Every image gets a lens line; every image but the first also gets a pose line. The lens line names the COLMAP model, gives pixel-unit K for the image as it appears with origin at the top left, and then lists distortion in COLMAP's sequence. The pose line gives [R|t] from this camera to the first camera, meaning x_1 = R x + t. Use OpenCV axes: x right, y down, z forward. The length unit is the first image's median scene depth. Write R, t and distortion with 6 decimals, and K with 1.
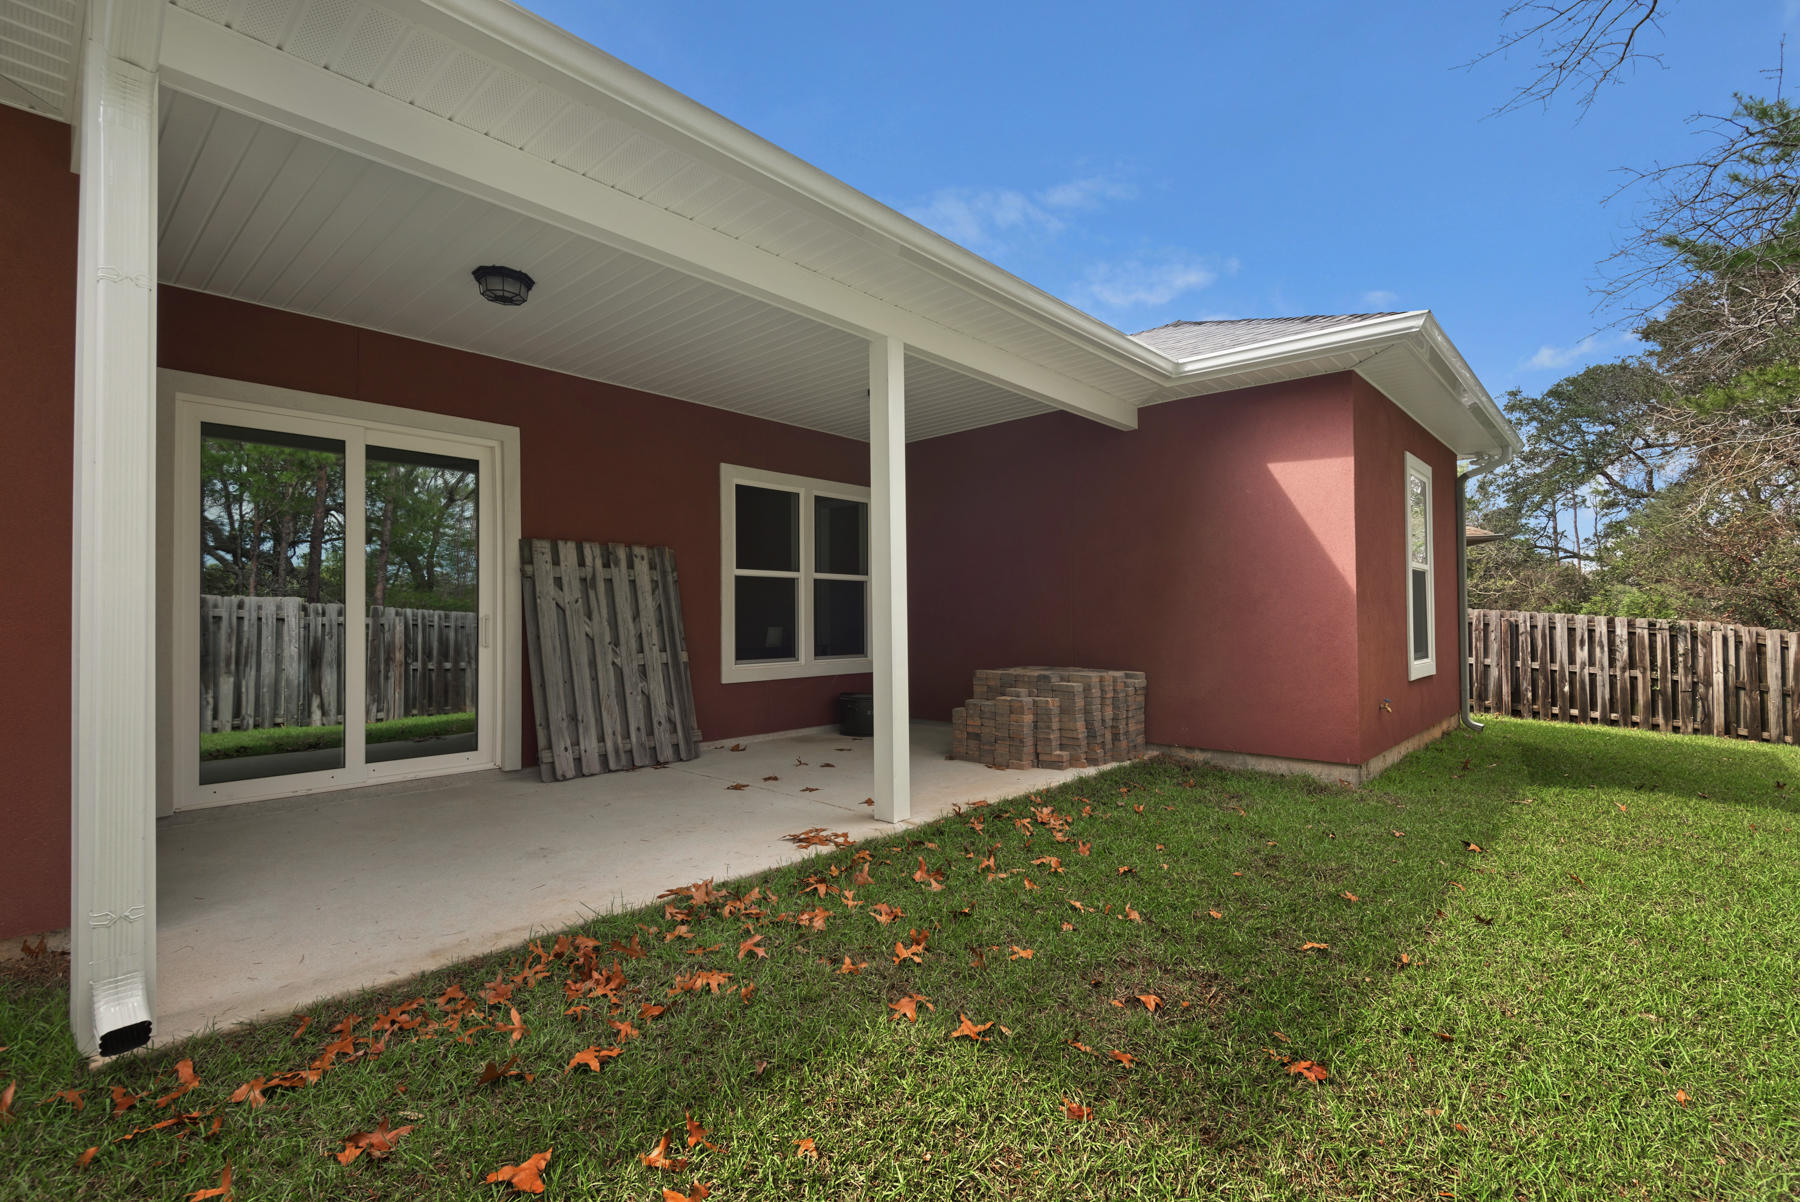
lens RADIAL K [[824.6, 0, 862.0], [0, 824.6, 630.1], [0, 0, 1]] dist [-0.000701, -0.000019]
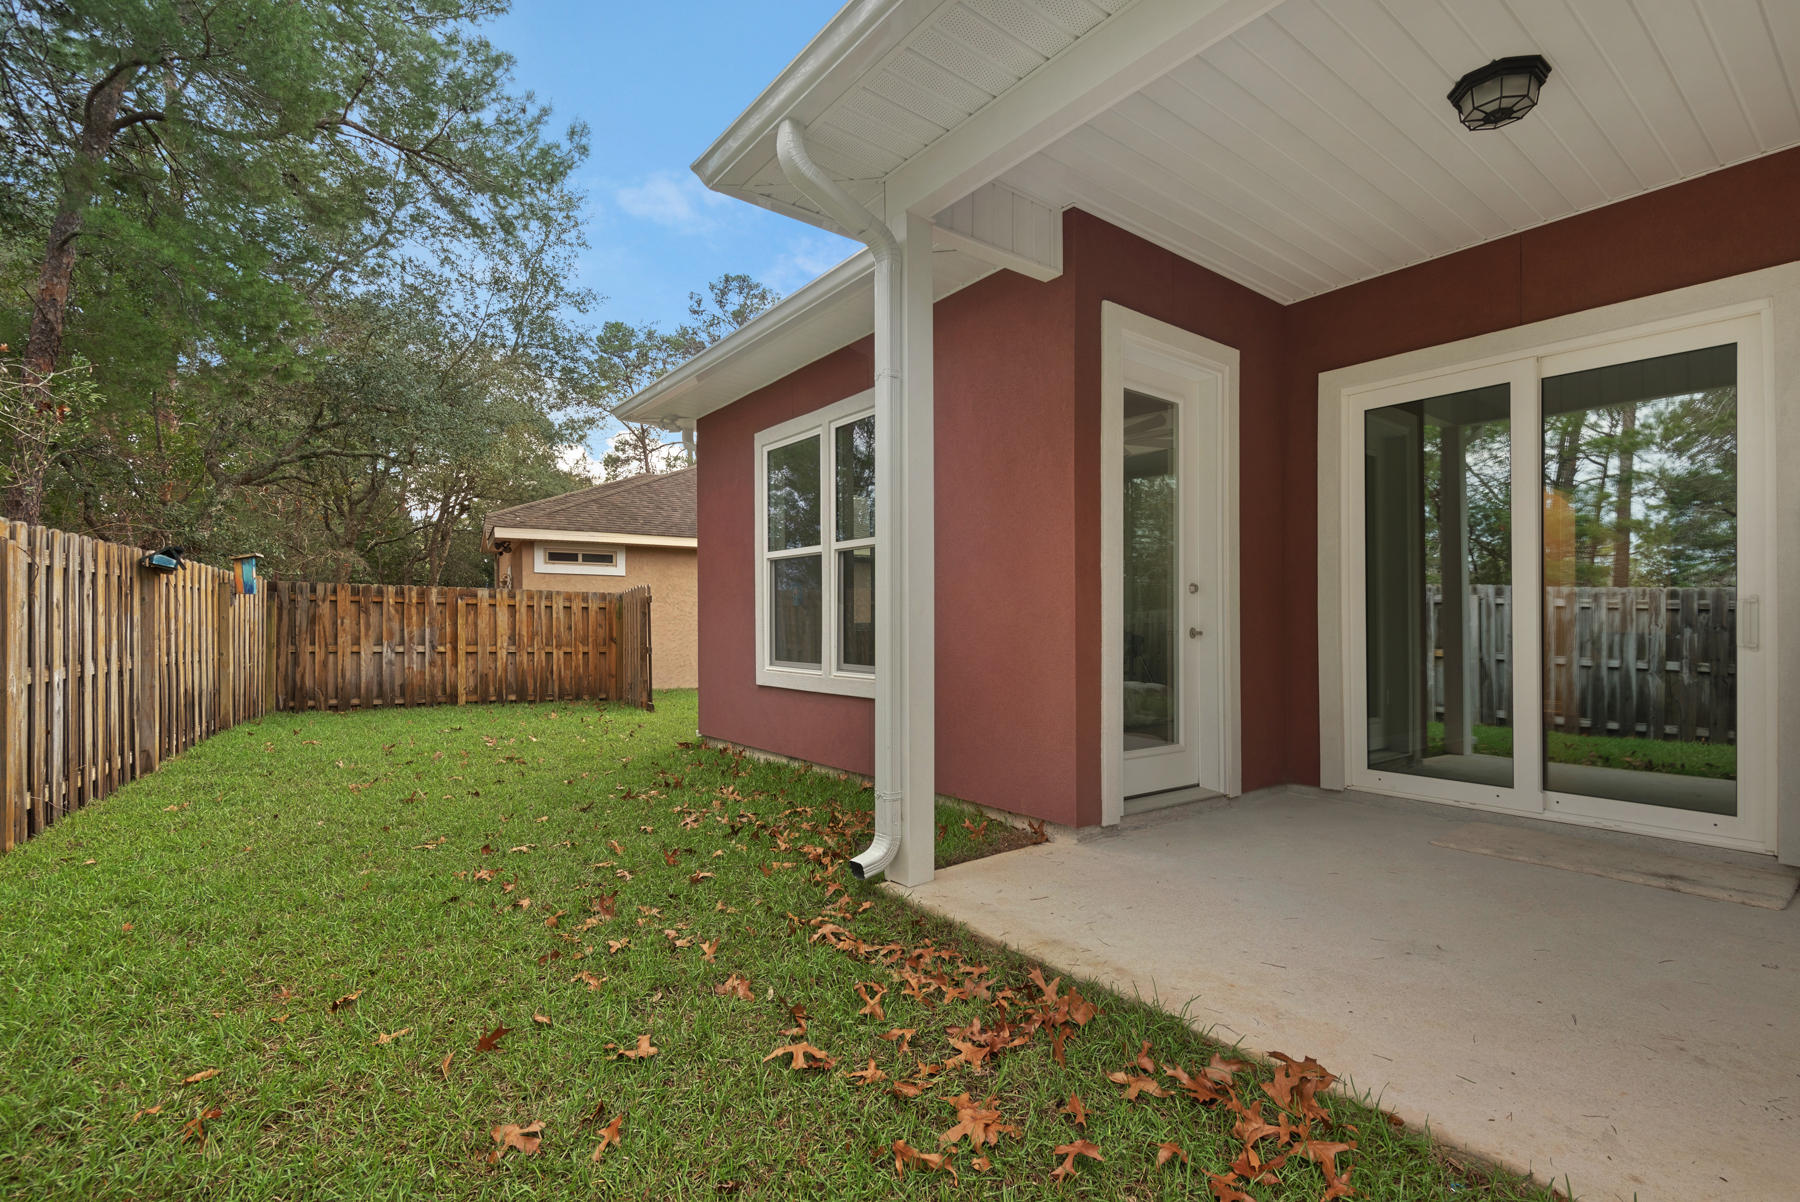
lens RADIAL K [[829.5, 0, 896.3], [0, 829.5, 593.9], [0, 0, 1]] dist [0.006636, 0.000507]
pose [[-0.174282, -0.016709, -0.984554, 0.669886], [-0.002282, 0.999860, -0.016564, -0.017259], [0.984693, -0.000640, -0.174296, 1.293616]]
